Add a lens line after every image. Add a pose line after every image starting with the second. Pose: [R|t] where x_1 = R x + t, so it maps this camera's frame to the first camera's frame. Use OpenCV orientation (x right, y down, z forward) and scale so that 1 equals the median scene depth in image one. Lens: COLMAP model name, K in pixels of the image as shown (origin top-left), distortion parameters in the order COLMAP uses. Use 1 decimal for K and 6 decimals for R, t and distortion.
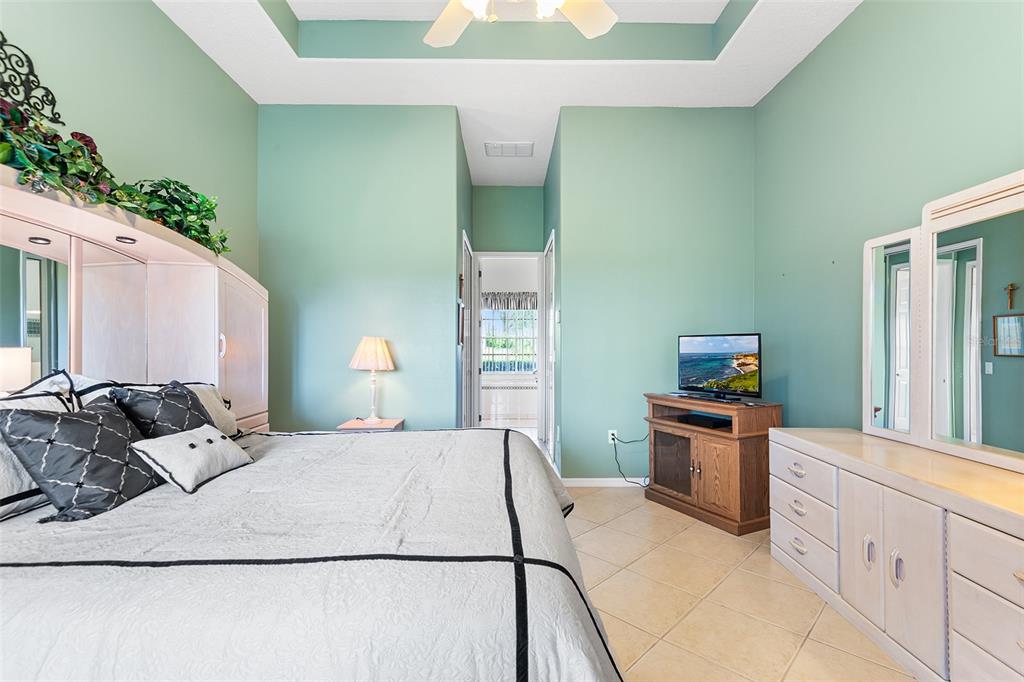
lens RADIAL K [[472.6, 0, 517.2], [0, 472.6, 335.9], [0, 0, 1]] dist [0.024542, -0.011898]
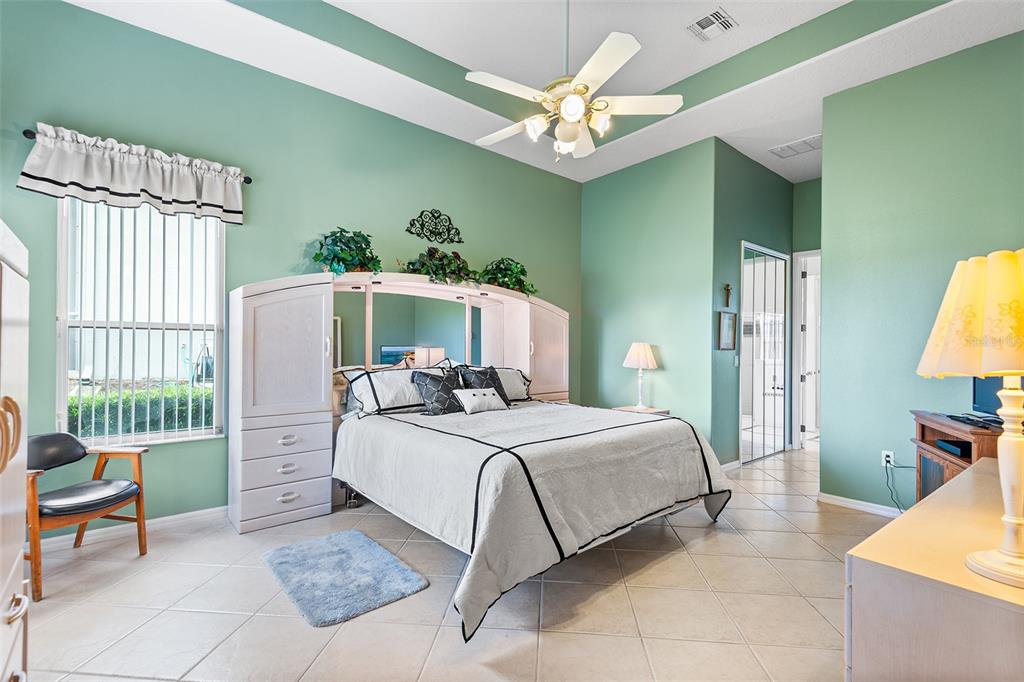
lens RADIAL K [[472.6, 0, 507.3], [0, 472.6, 344.9], [0, 0, 1]] dist [0.024542, -0.011898]
pose [[0.621426, 0.003032, -0.783467, 0.697597], [0.004730, 0.999960, 0.007621, -0.005700], [0.783458, -0.008442, 0.621387, -0.125747]]
